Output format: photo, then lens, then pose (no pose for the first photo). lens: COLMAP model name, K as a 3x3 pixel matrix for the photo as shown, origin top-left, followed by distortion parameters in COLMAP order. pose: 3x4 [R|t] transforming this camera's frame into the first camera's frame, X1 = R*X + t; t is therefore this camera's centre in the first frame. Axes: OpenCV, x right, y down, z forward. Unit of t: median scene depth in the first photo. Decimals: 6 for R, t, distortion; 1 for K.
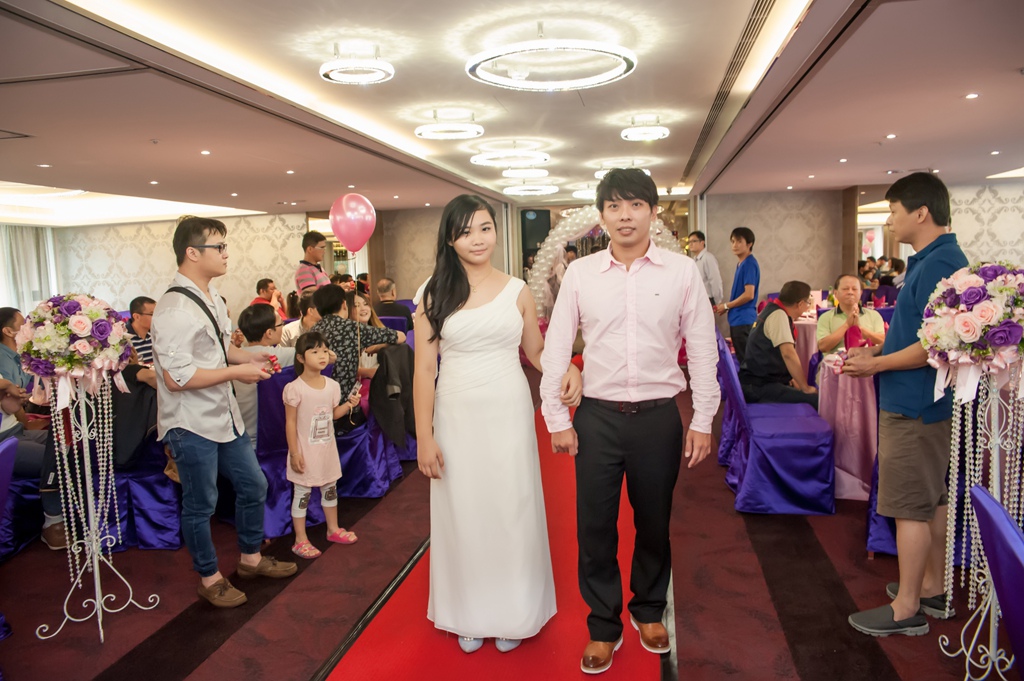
lens RADIAL K [[724.1, 0, 512.0], [0, 724.1, 340.5], [0, 0, 1]] dist [-0.112525, 0.089753]
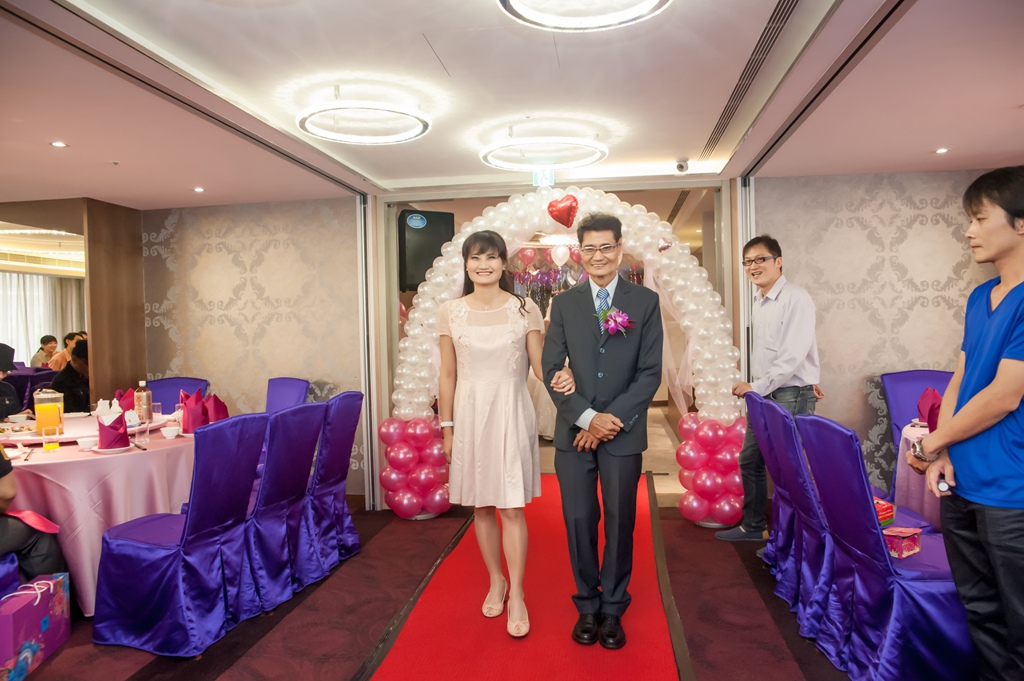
lens RADIAL K [[724.1, 0, 512.0], [0, 724.1, 340.5], [0, 0, 1]] dist [-0.112525, 0.089753]
pose [[0.999203, 0.011277, 0.038299, 0.083364], [-0.007667, 0.995624, -0.093133, -0.040957], [-0.039182, 0.092765, 0.994917, 0.520282]]
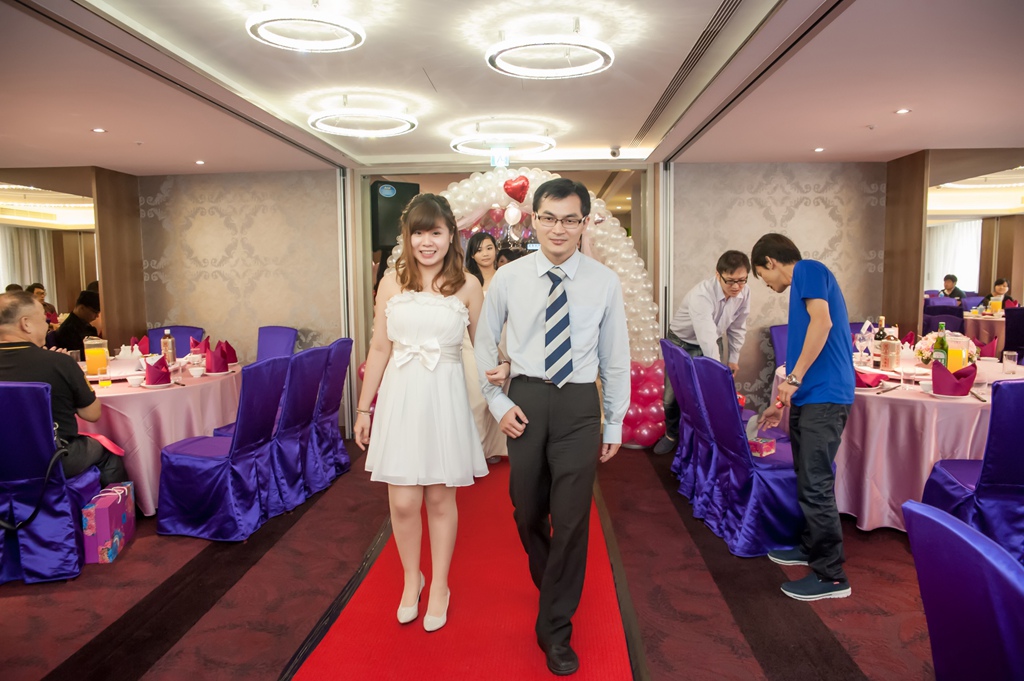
lens RADIAL K [[724.1, 0, 512.0], [0, 724.1, 340.5], [0, 0, 1]] dist [-0.112525, 0.089753]
pose [[0.991061, 0.011030, 0.132950, 0.055668], [-0.008451, 0.999765, -0.019948, -0.038749], [-0.133138, 0.018647, 0.990922, 0.418871]]
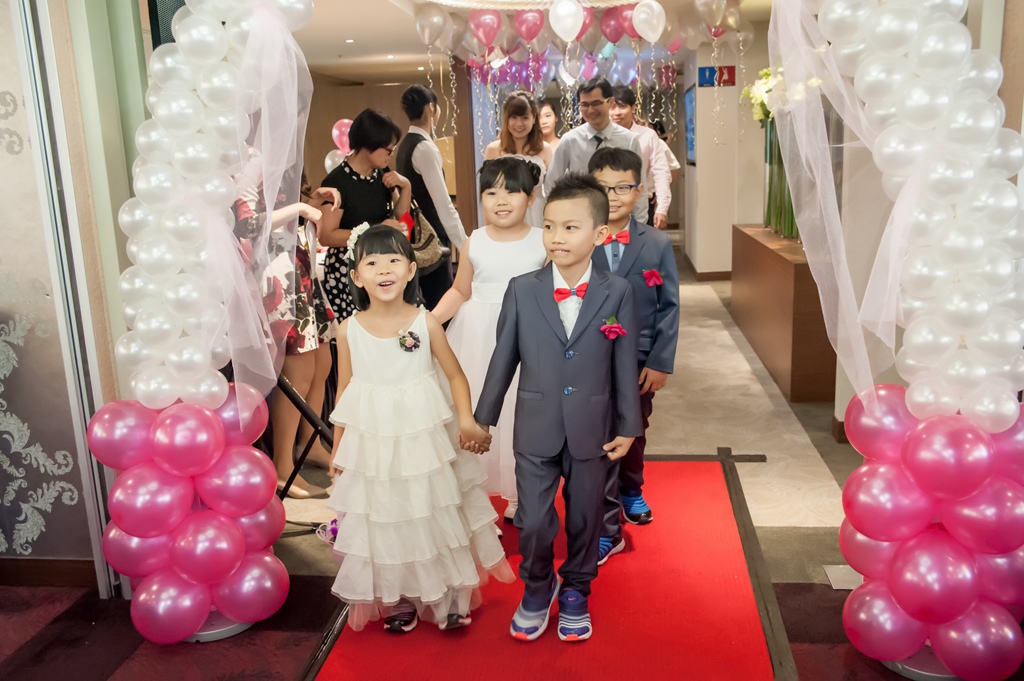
lens RADIAL K [[875.8, 0, 512.0], [0, 875.8, 340.5], [0, 0, 1]] dist [-0.003297, -0.001683]
pose [[0.998083, -0.018082, 0.059181, 0.115434], [0.011913, 0.994611, 0.102987, -0.075073], [-0.060725, -0.102085, 0.992921, 0.789085]]
